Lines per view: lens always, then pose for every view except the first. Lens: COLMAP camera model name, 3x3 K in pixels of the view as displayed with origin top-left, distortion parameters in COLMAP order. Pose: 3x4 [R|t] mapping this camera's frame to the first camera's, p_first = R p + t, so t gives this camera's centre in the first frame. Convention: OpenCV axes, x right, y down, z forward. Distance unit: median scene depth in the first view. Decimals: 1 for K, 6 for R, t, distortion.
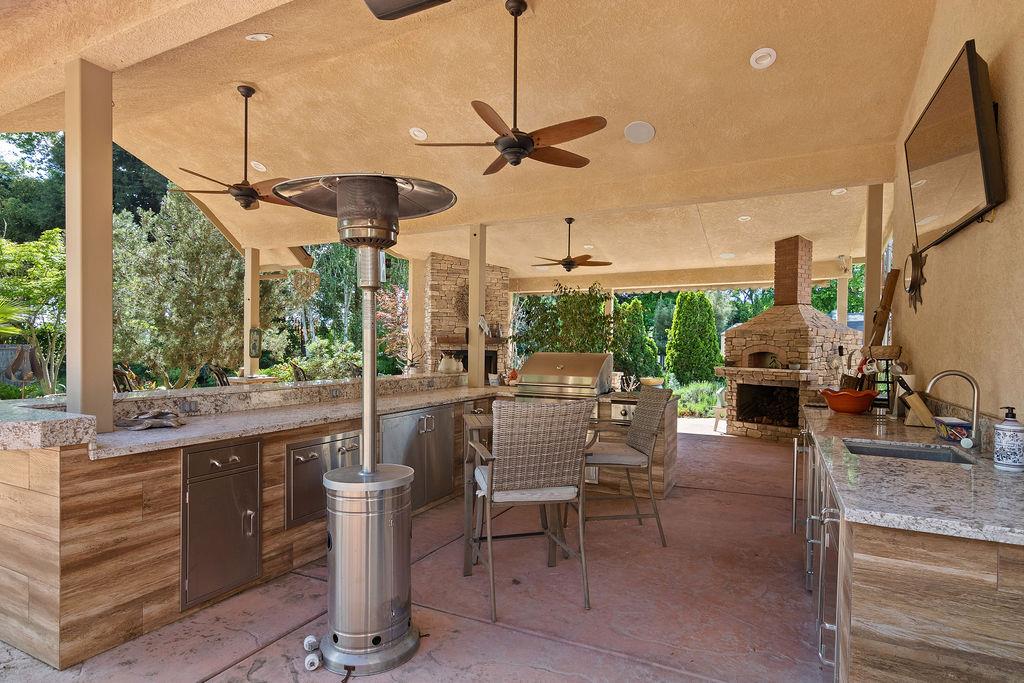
lens RADIAL K [[518.0, 0, 511.7], [0, 518.0, 348.8], [0, 0, 1]] dist [0.002954, 0.000172]
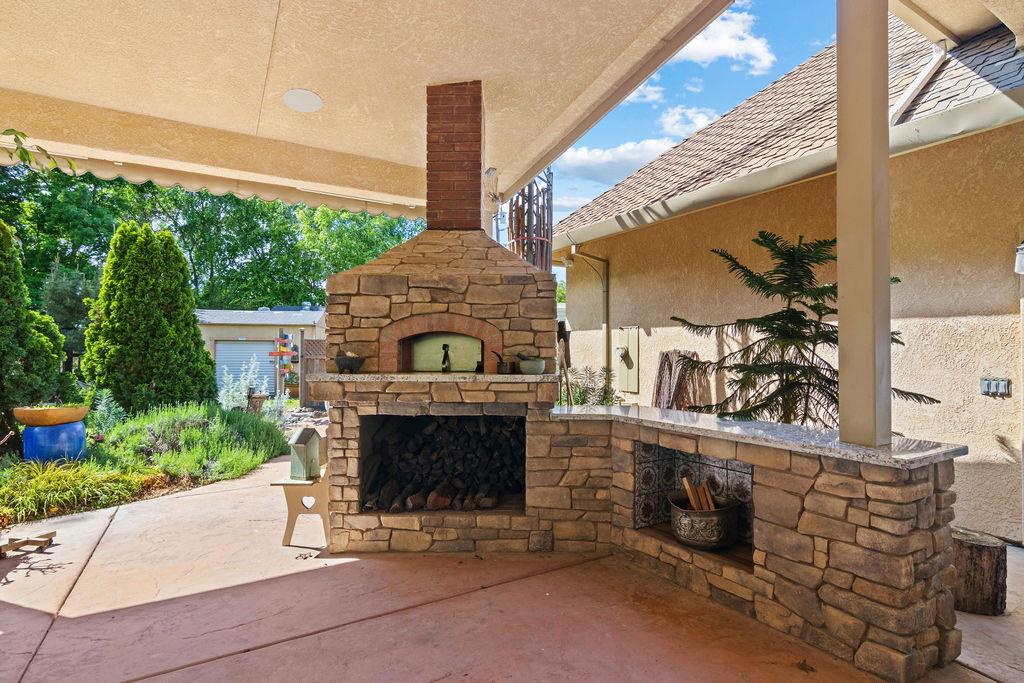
lens RADIAL K [[518.0, 0, 511.7], [0, 518.0, 348.8], [0, 0, 1]] dist [0.002954, 0.000172]
pose [[0.530857, -0.004919, 0.847447, 0.119436], [0.004912, 0.999984, 0.002727, 0.011861], [-0.847447, 0.002715, 0.530873, 0.492168]]
